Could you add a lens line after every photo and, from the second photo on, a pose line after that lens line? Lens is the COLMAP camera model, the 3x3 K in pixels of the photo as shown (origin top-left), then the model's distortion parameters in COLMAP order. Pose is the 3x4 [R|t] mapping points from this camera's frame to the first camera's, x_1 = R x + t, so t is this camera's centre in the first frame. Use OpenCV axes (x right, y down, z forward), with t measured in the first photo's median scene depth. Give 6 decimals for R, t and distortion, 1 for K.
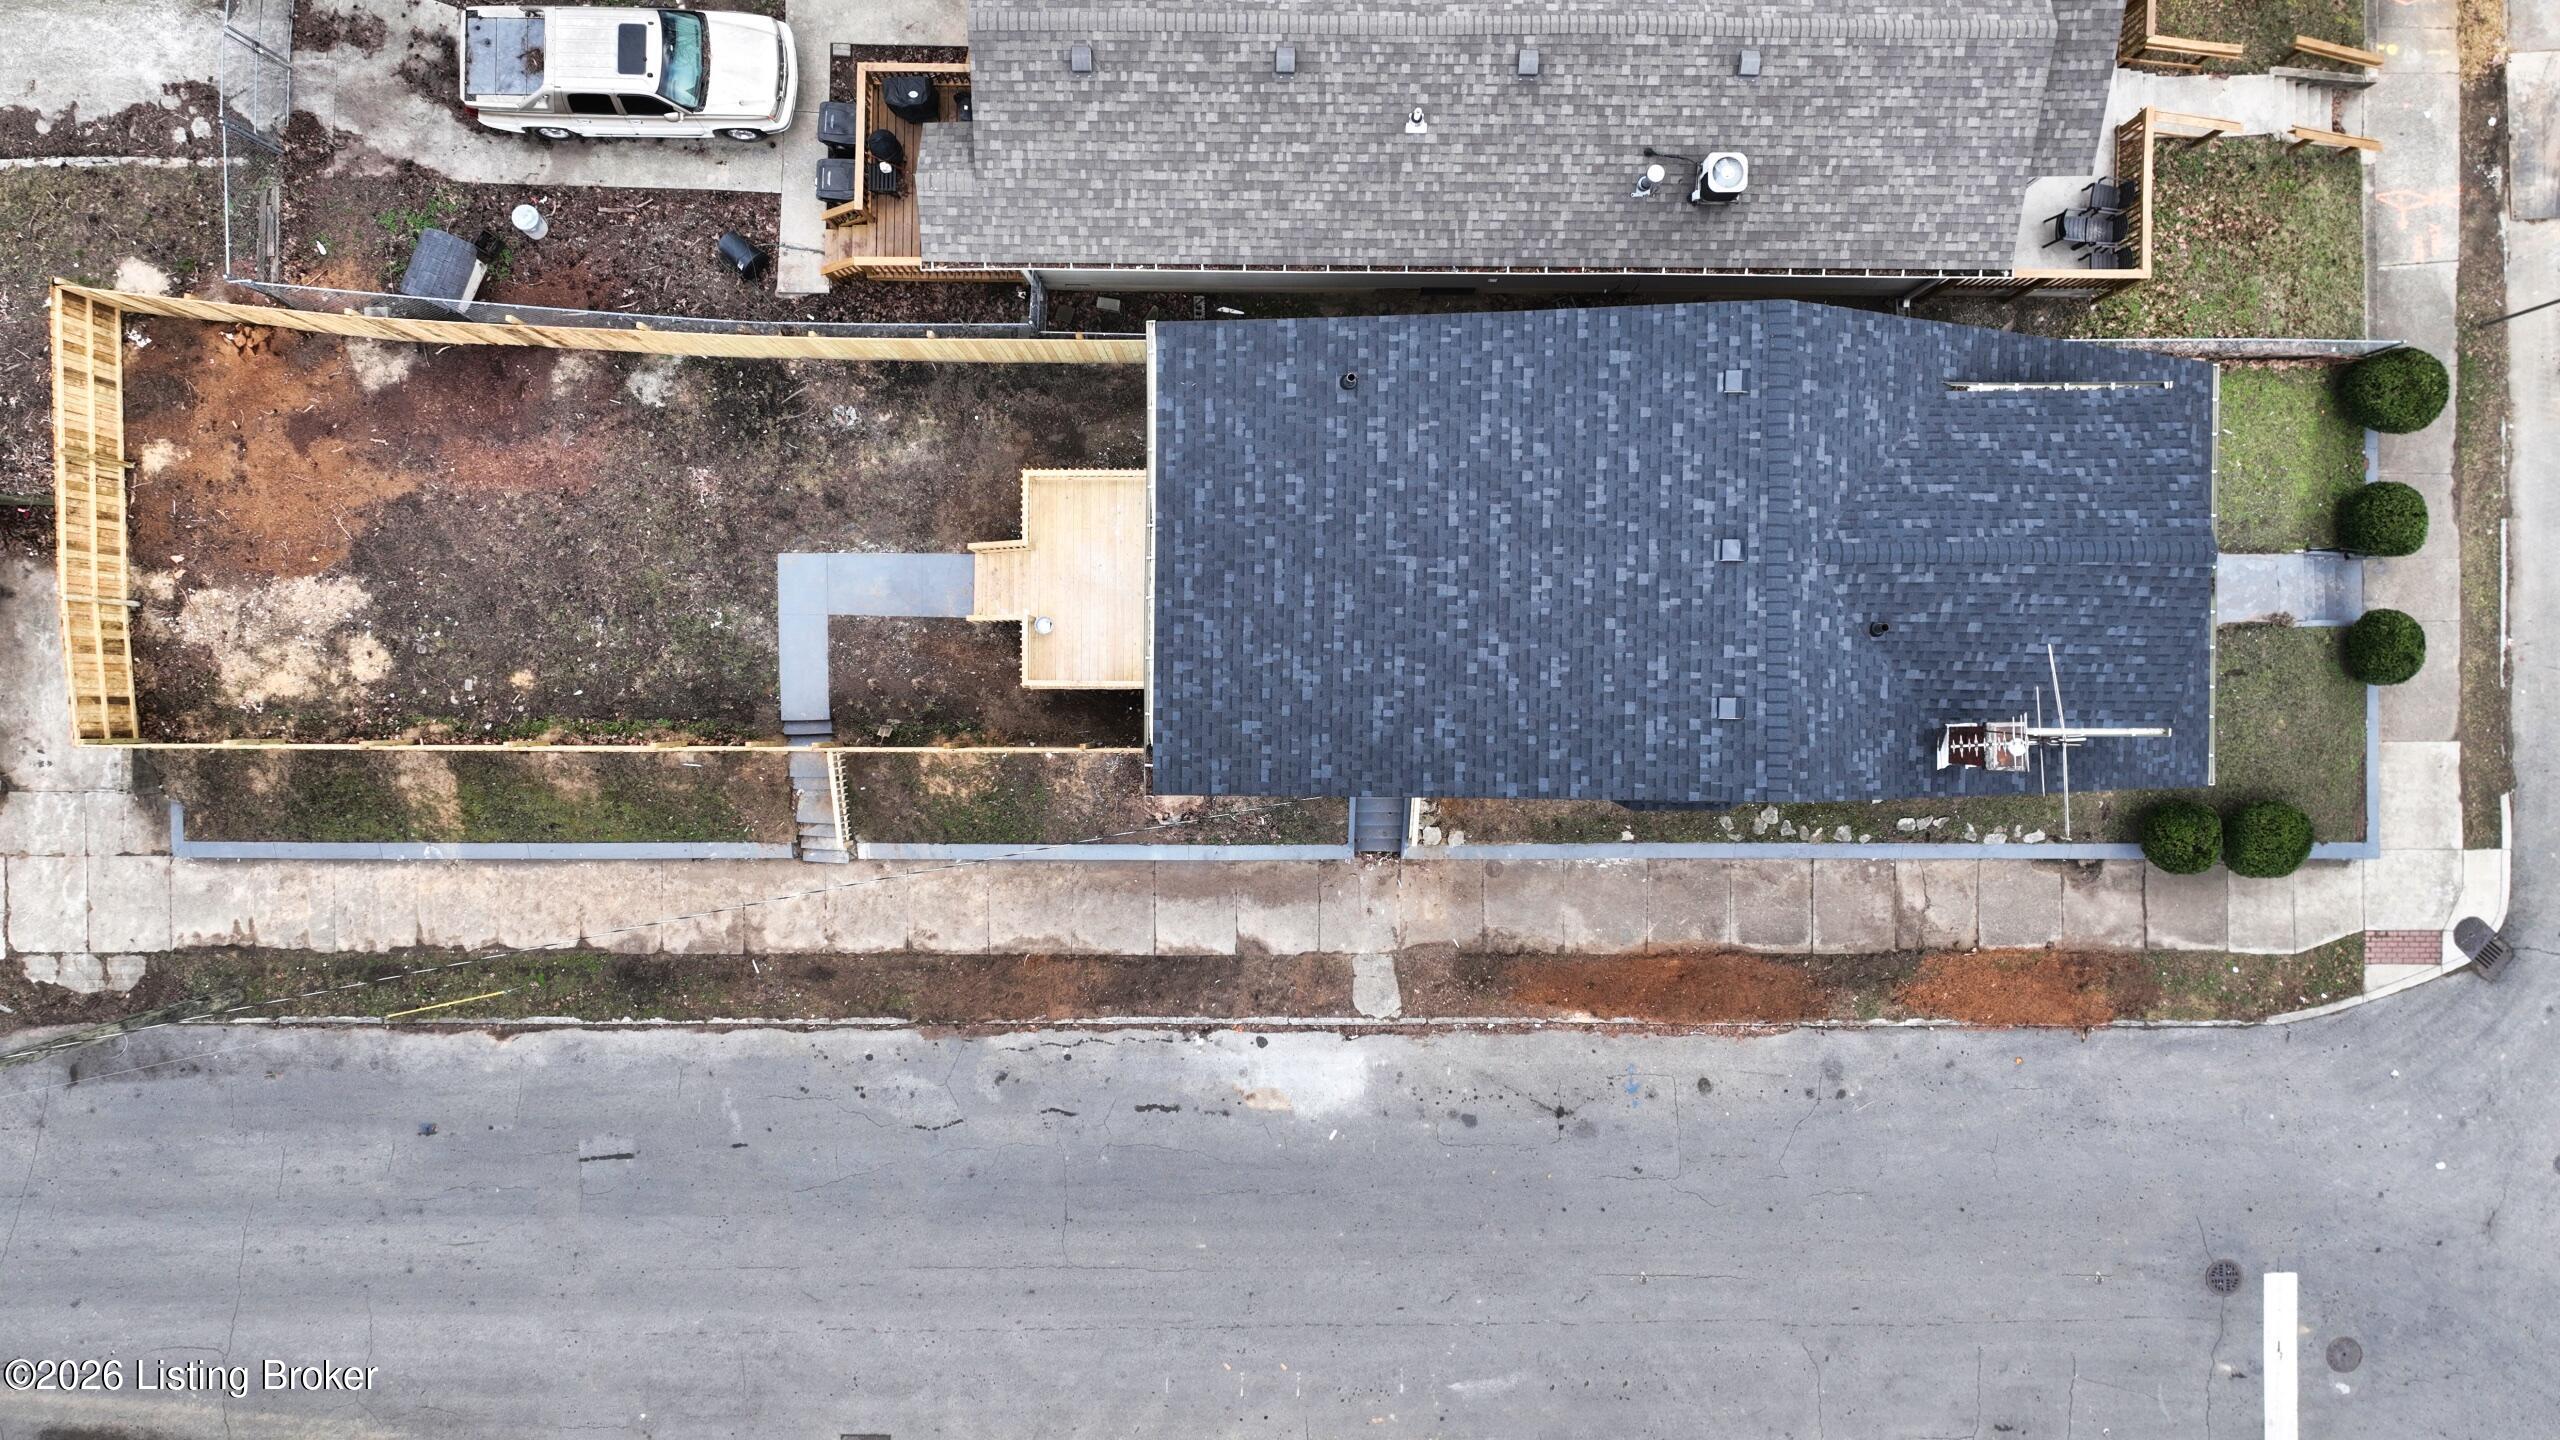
lens RADIAL K [[1796.1, 0, 1280.0], [0, 1796.1, 720.0], [0, 0, 1]] dist [0.002243, 0.007041]
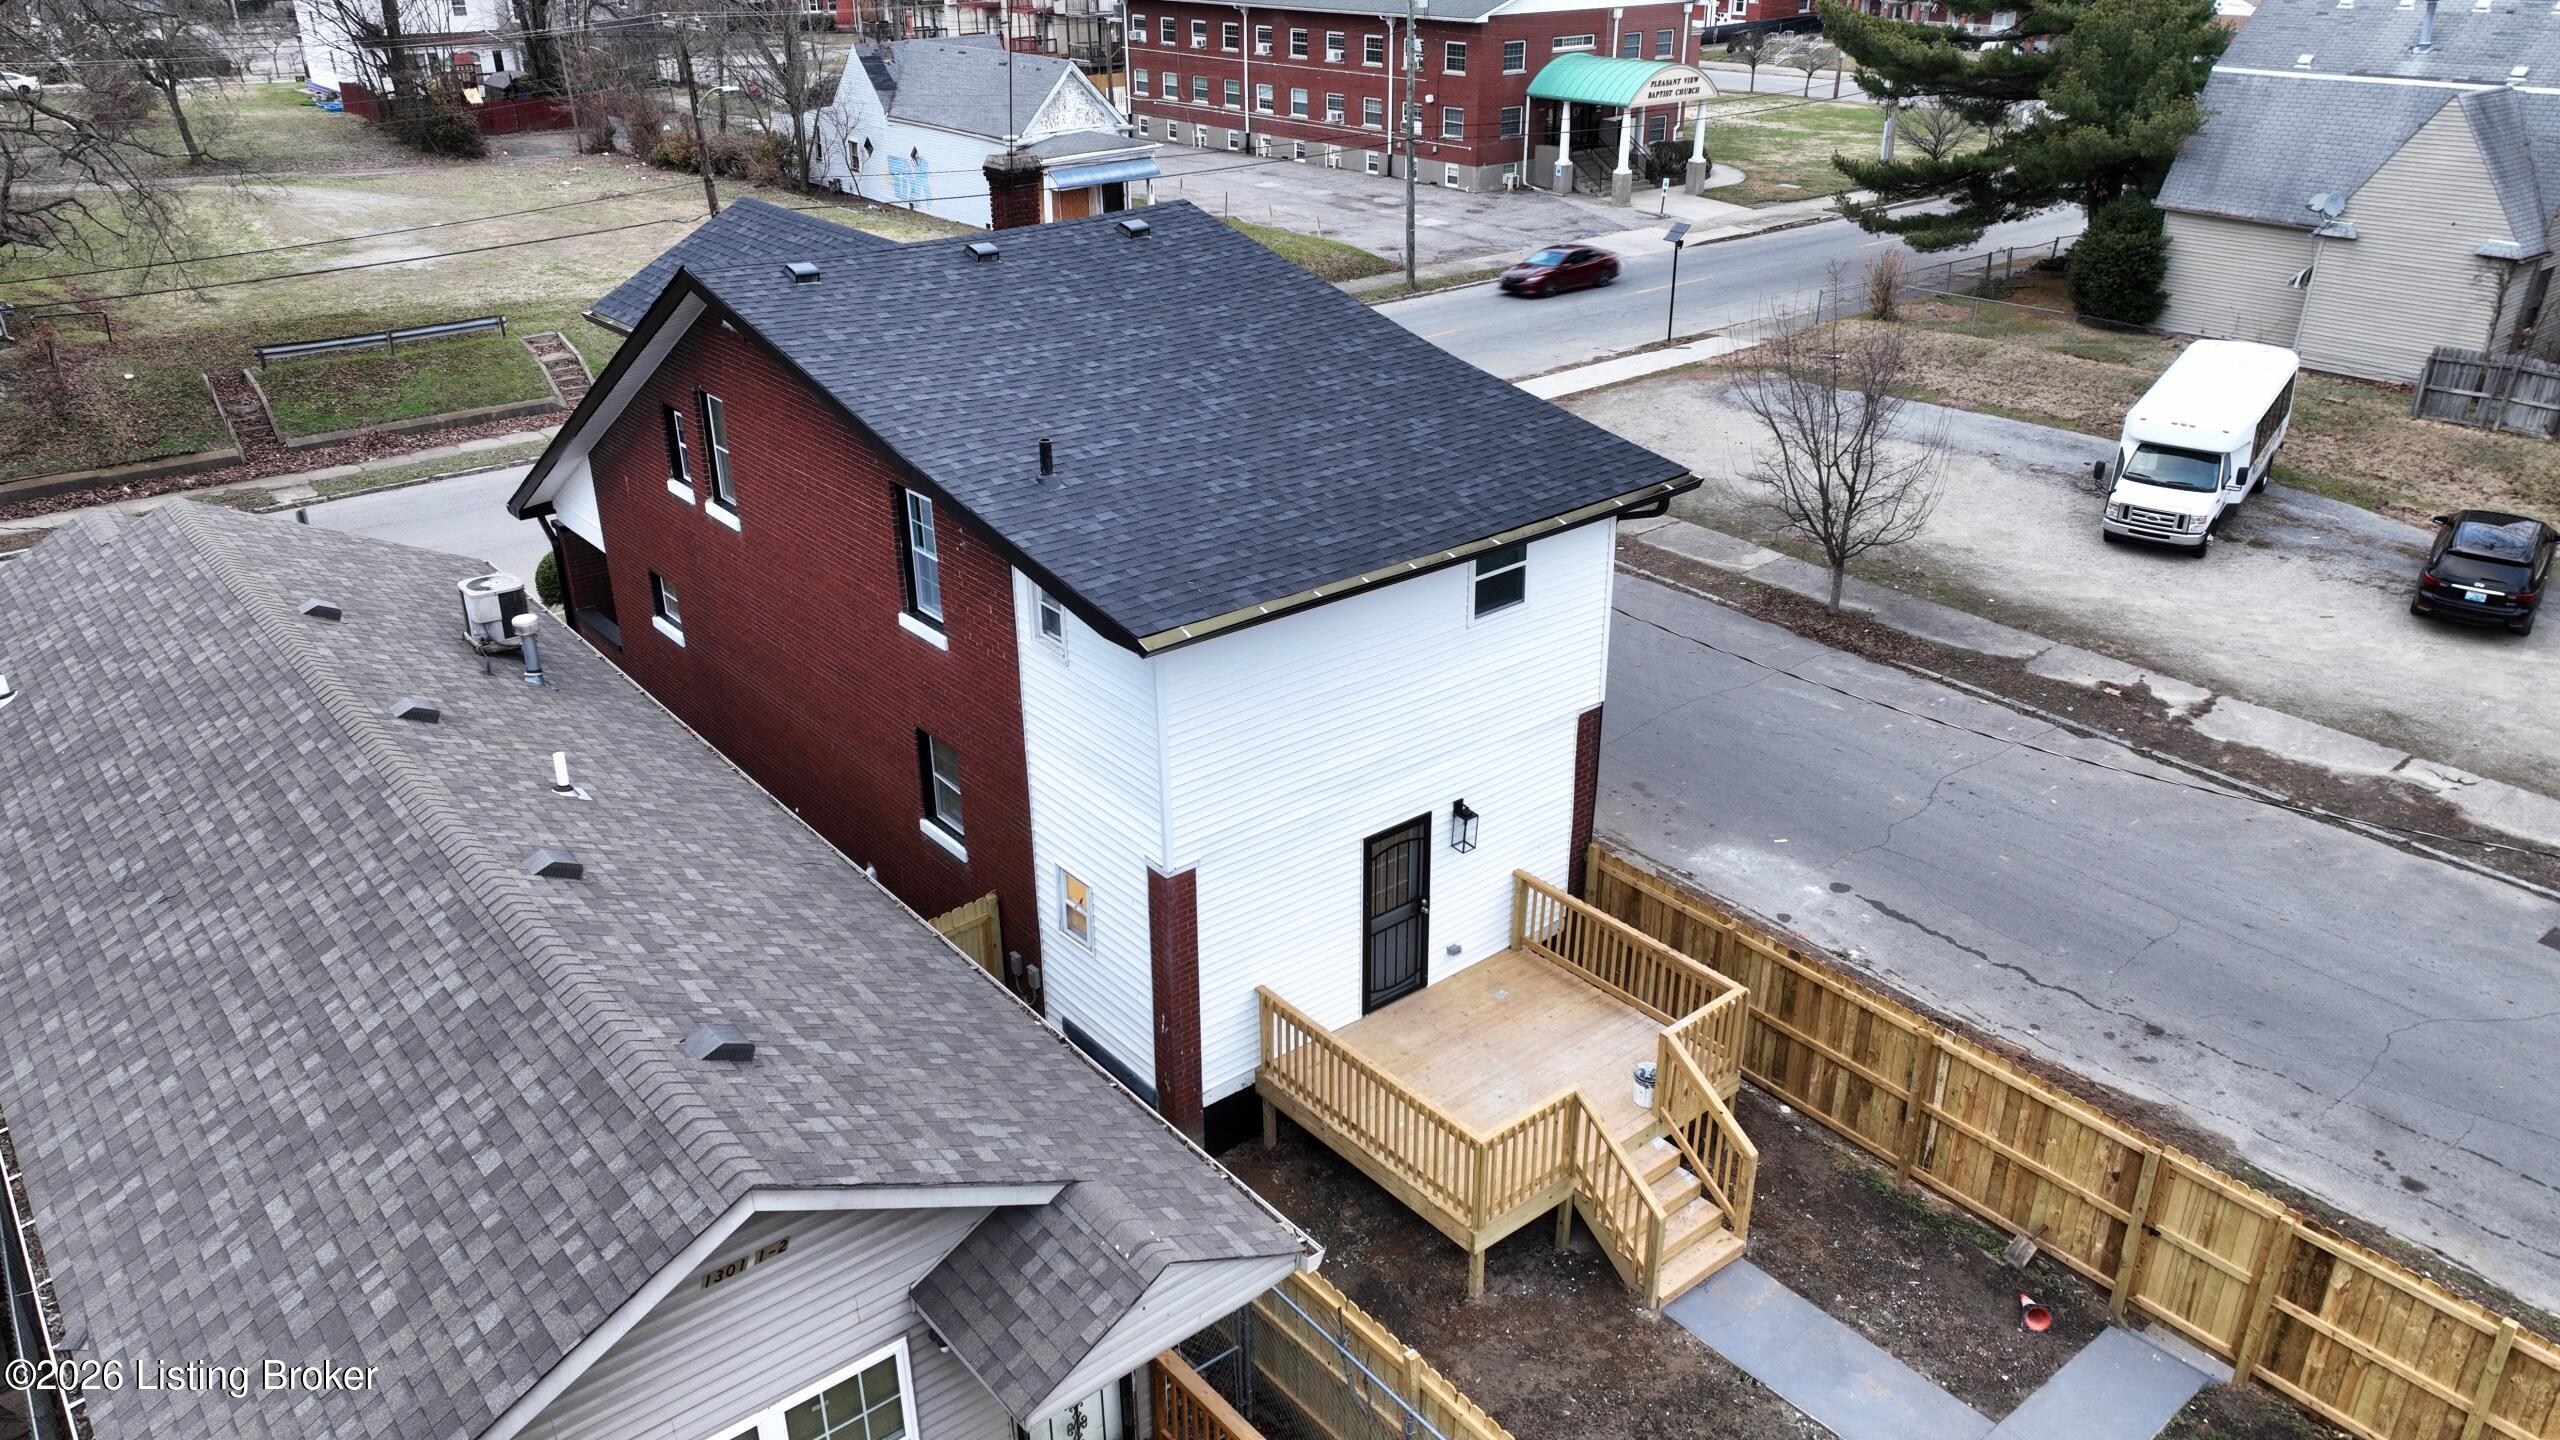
lens RADIAL K [[1797.8, 0, 1280.0], [0, 1797.8, 720.0], [0, 0, 1]] dist [-0.002832, 0.022083]
pose [[-0.634636, -0.325965, 0.700702, -0.380093], [0.772785, -0.275064, 0.571964, -0.394733], [0.006298, 0.904482, 0.426466, 0.607769]]
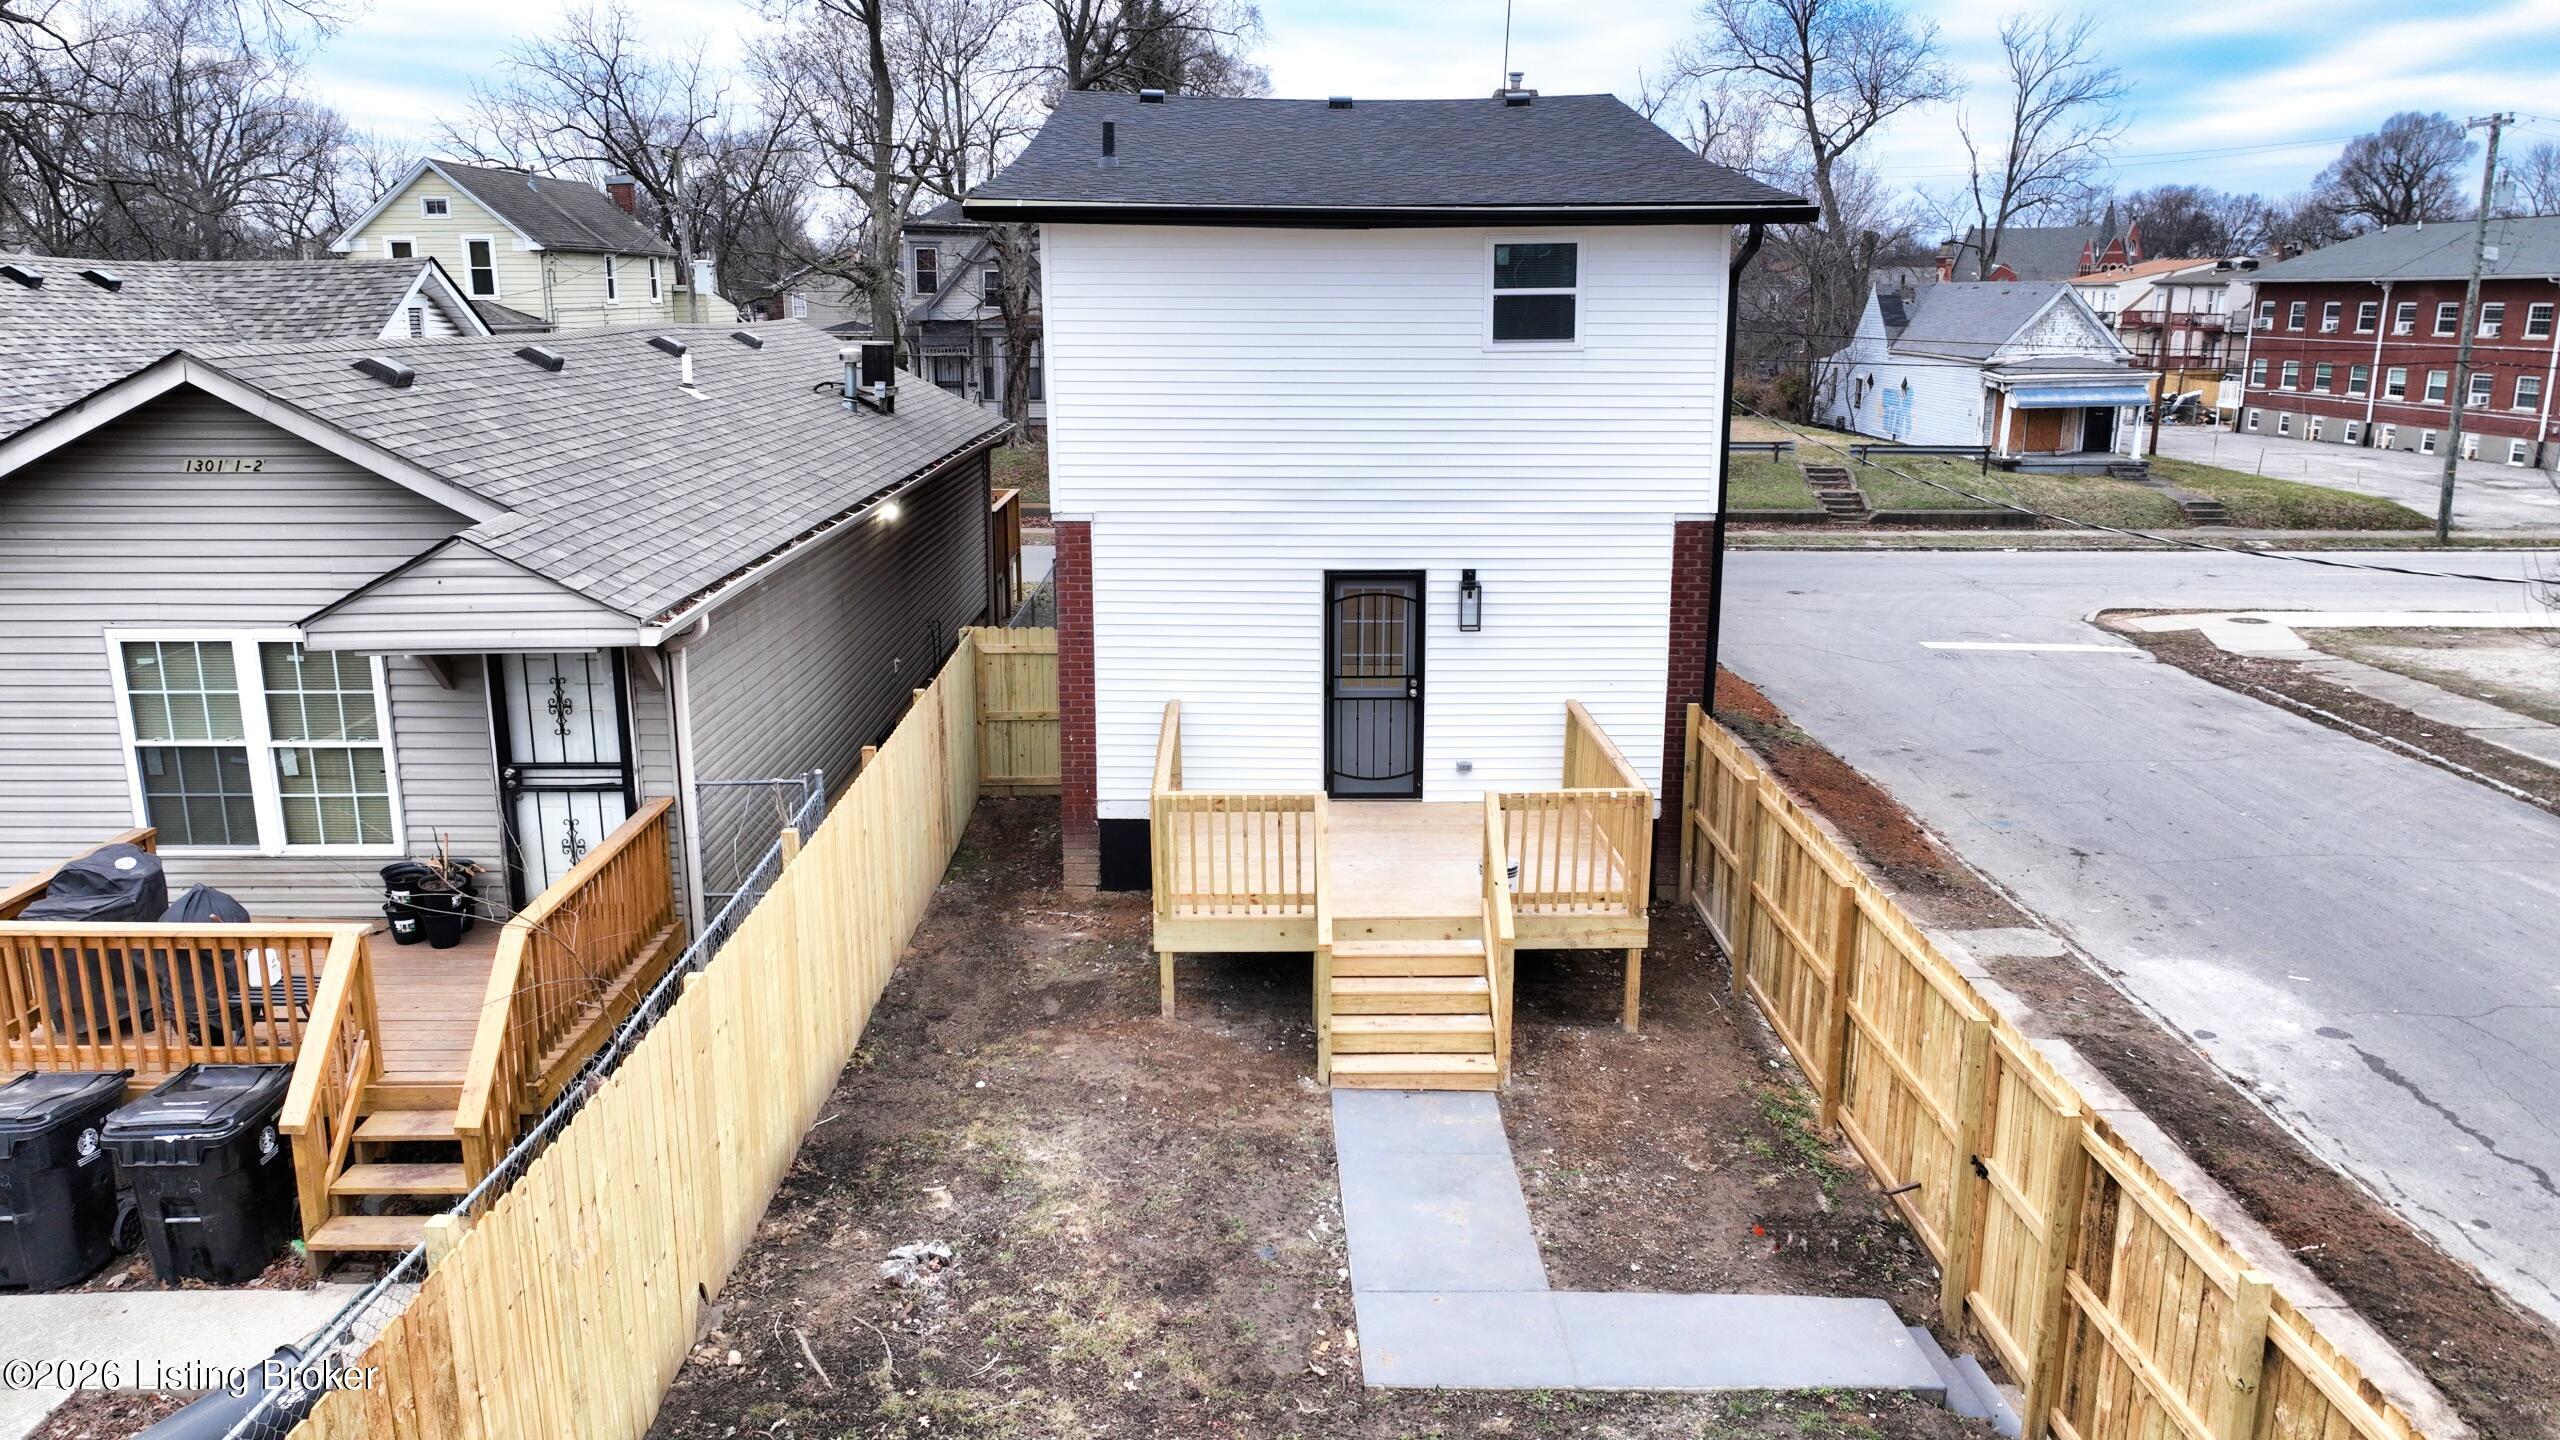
lens RADIAL K [[1797.8, 0, 1280.0], [0, 1797.8, 720.0], [0, 0, 1]] dist [-0.002832, 0.022083]
pose [[-0.022398, -0.236102, 0.971470, -0.503166], [0.999746, -0.002686, 0.022397, -0.106573], [-0.002678, 0.971725, 0.236102, 0.791019]]
